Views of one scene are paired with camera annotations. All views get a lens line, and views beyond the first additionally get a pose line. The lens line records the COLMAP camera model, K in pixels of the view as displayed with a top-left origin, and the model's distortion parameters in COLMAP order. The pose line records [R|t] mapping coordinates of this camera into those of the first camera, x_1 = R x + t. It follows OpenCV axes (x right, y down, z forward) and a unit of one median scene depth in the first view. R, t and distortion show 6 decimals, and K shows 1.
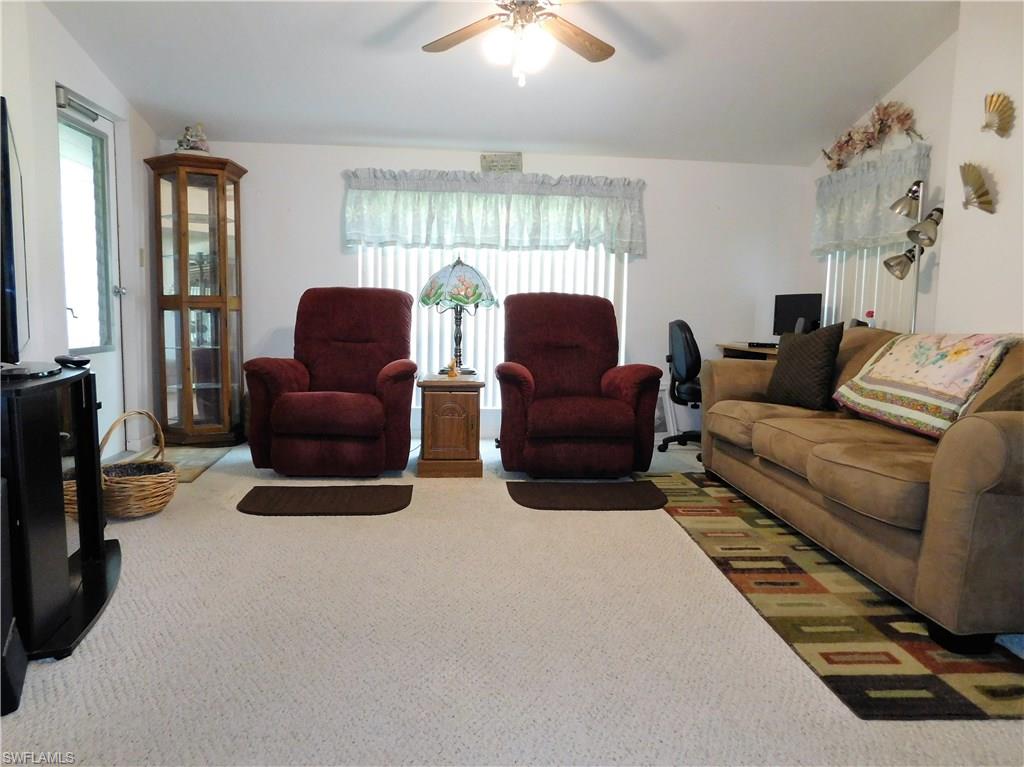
lens RADIAL K [[722.5, 0, 514.5], [0, 722.5, 388.1], [0, 0, 1]] dist [-0.048215, 0.042382]
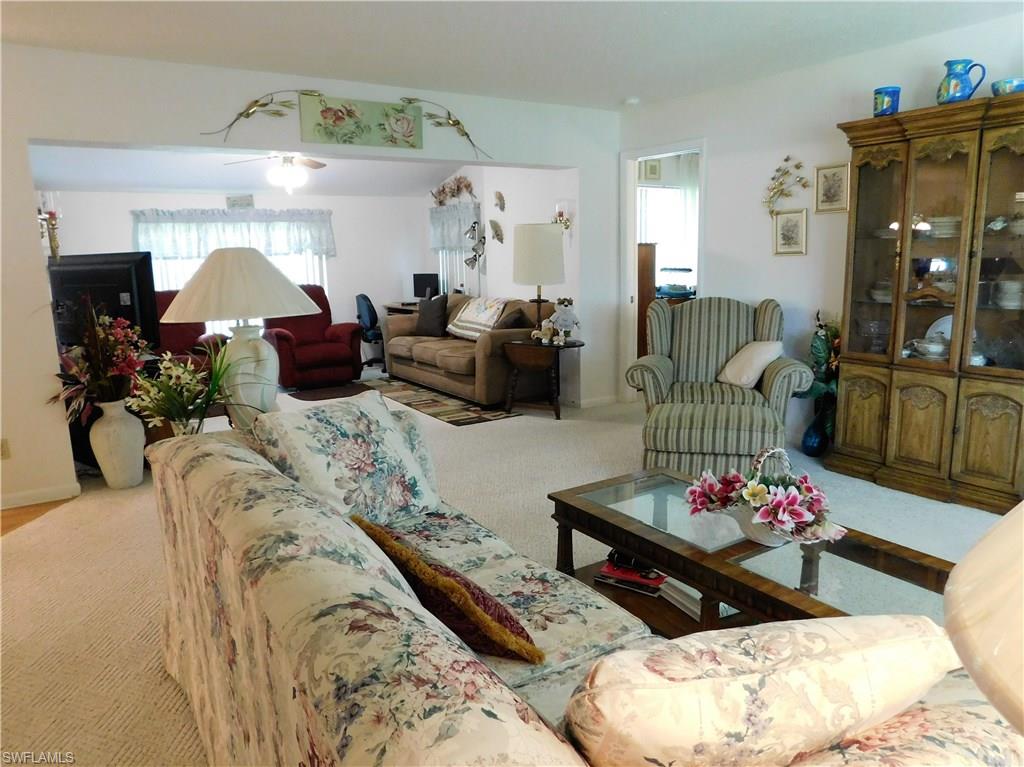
lens RADIAL K [[722.5, 0, 514.5], [0, 722.5, 388.1], [0, 0, 1]] dist [-0.048215, 0.042382]
pose [[0.880970, -0.129755, 0.455034, -0.307848], [0.095511, 0.990635, 0.097570, -0.005870], [-0.463433, -0.042495, 0.885112, -0.821202]]
